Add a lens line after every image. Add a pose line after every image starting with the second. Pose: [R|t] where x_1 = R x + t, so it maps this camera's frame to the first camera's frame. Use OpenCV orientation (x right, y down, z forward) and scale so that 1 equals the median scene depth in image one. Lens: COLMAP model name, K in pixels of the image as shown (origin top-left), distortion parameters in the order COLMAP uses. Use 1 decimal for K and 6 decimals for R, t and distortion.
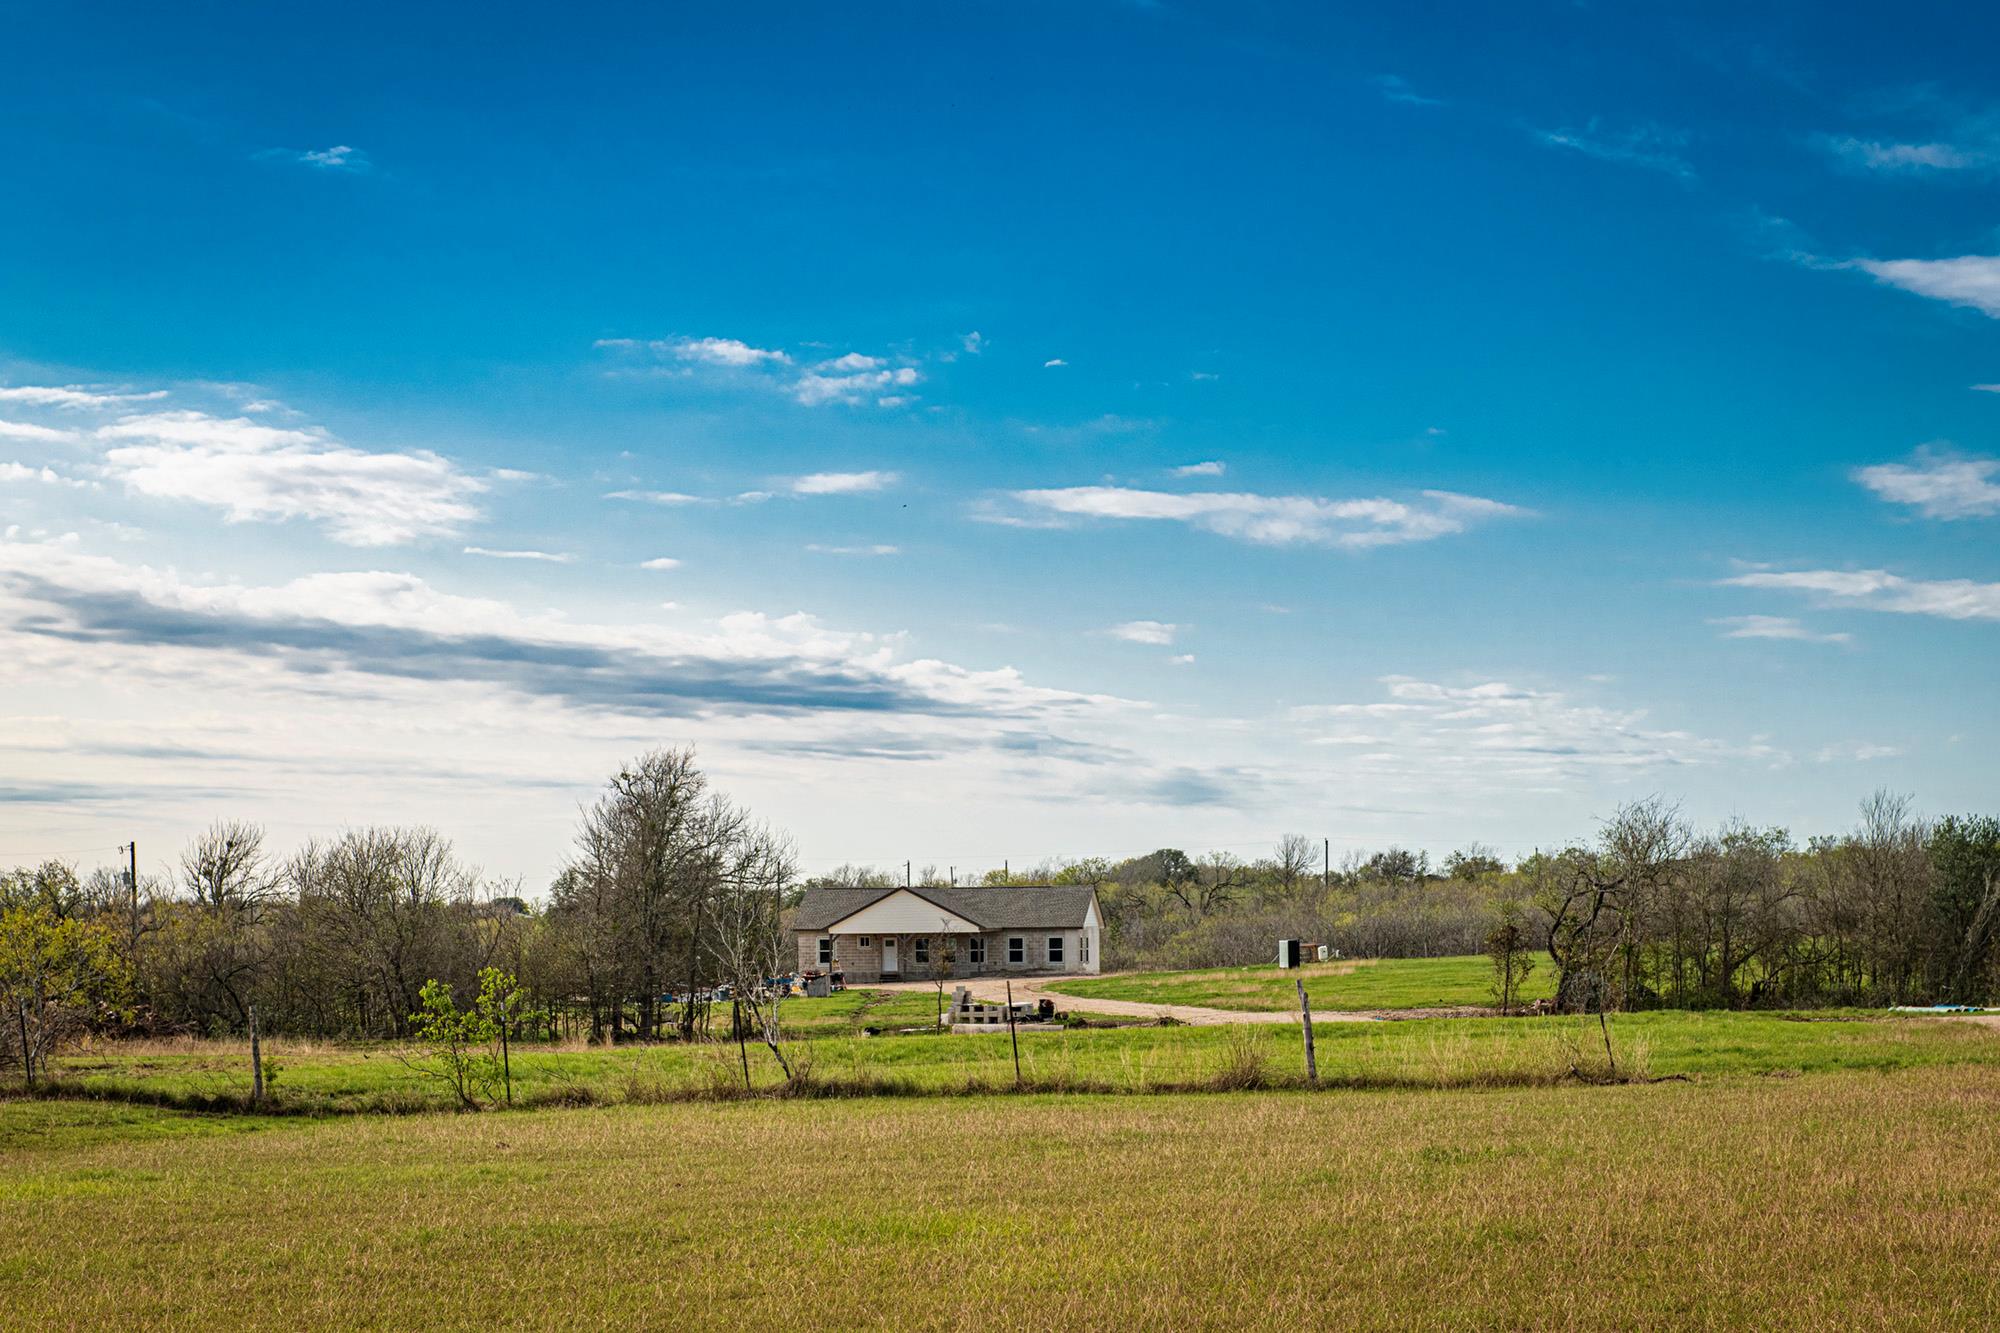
lens RADIAL K [[3905.0, 0, 1002.2], [0, 3905.0, 668.2], [0, 0, 1]] dist [0.007348, 0.000000]
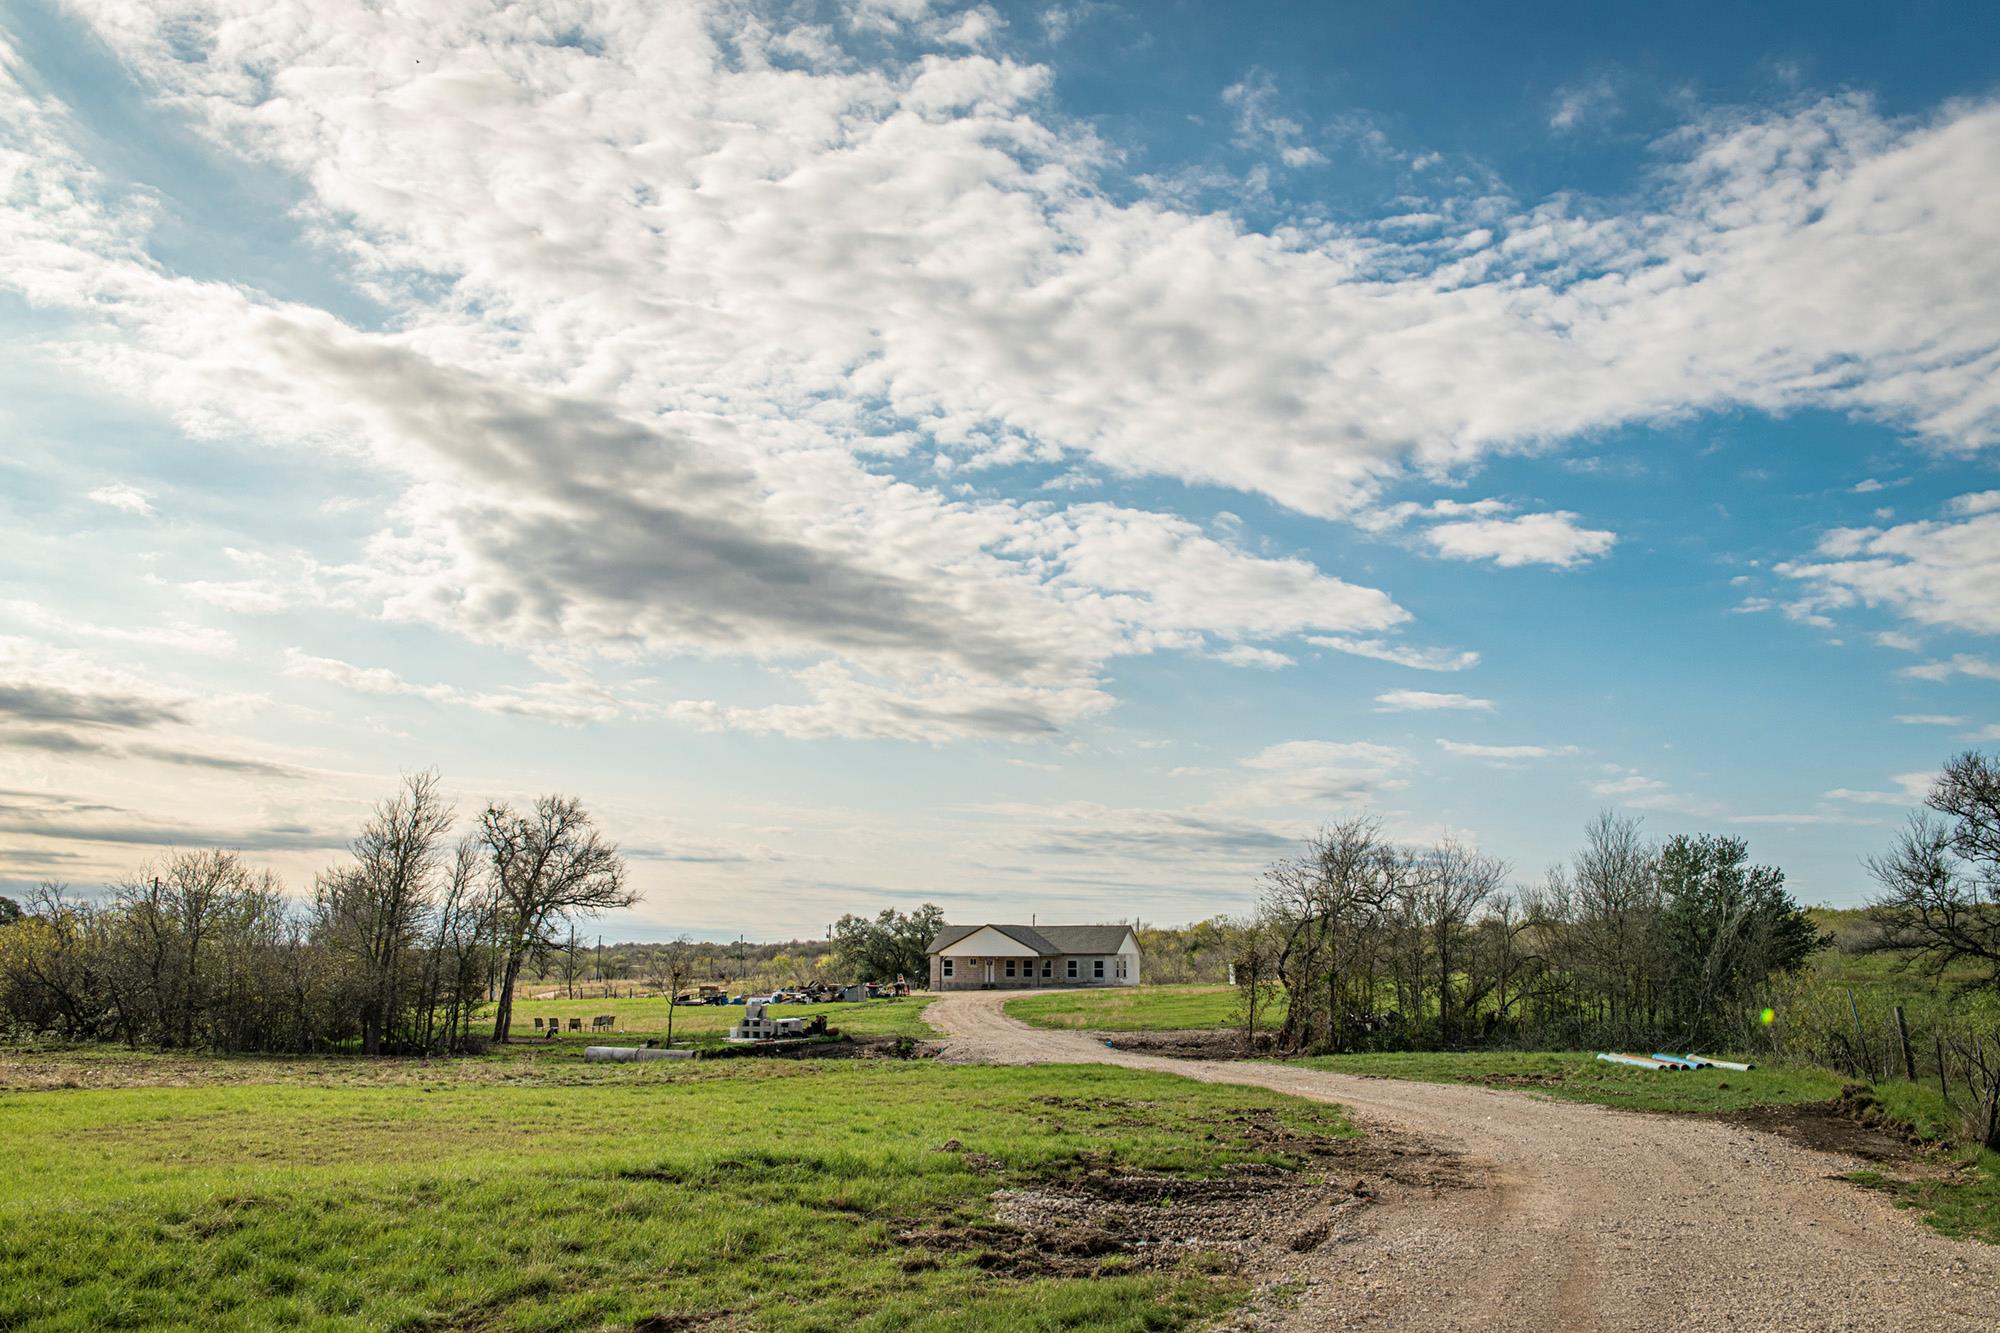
lens RADIAL K [[1832.8, 0, 1003.3], [0, 1832.8, 666.9], [0, 0, 1]] dist [-0.016835, 0.000000]
pose [[0.987990, -0.012475, -0.154012, 0.087601], [-0.001409, 0.995967, -0.089714, 0.021405], [0.154510, 0.088853, 0.983988, 0.315031]]
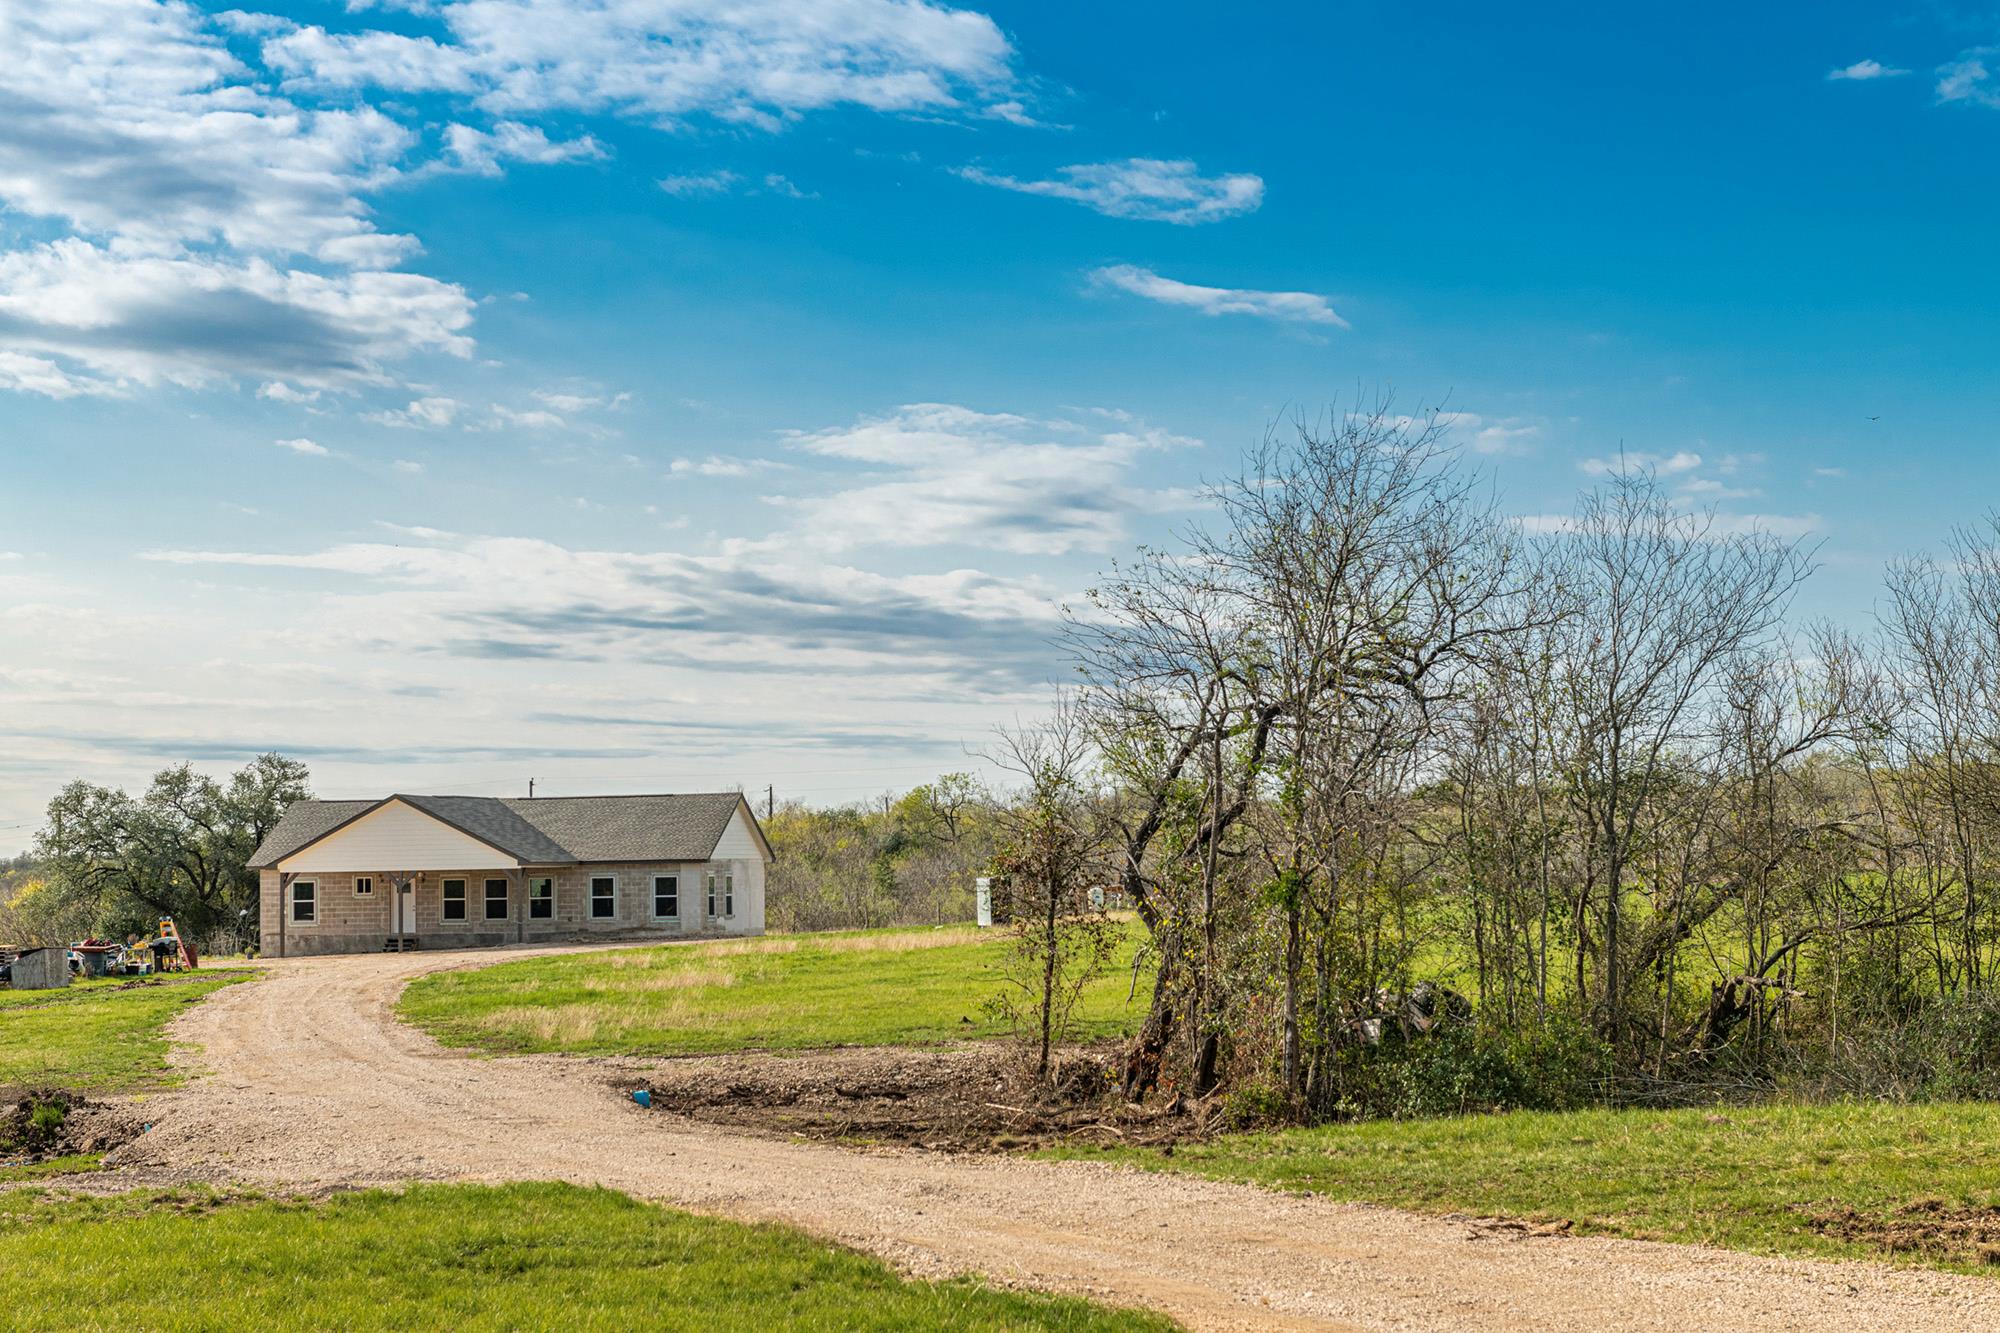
lens RADIAL K [[3905.0, 0, 994.9], [0, 3905.0, 667.5], [0, 0, 1]] dist [0.007348, 0.000000]
pose [[0.999608, -0.008321, -0.026720, 0.083974], [0.008691, 0.999867, 0.013780, 0.028734], [0.026602, -0.014007, 0.999548, 0.397336]]
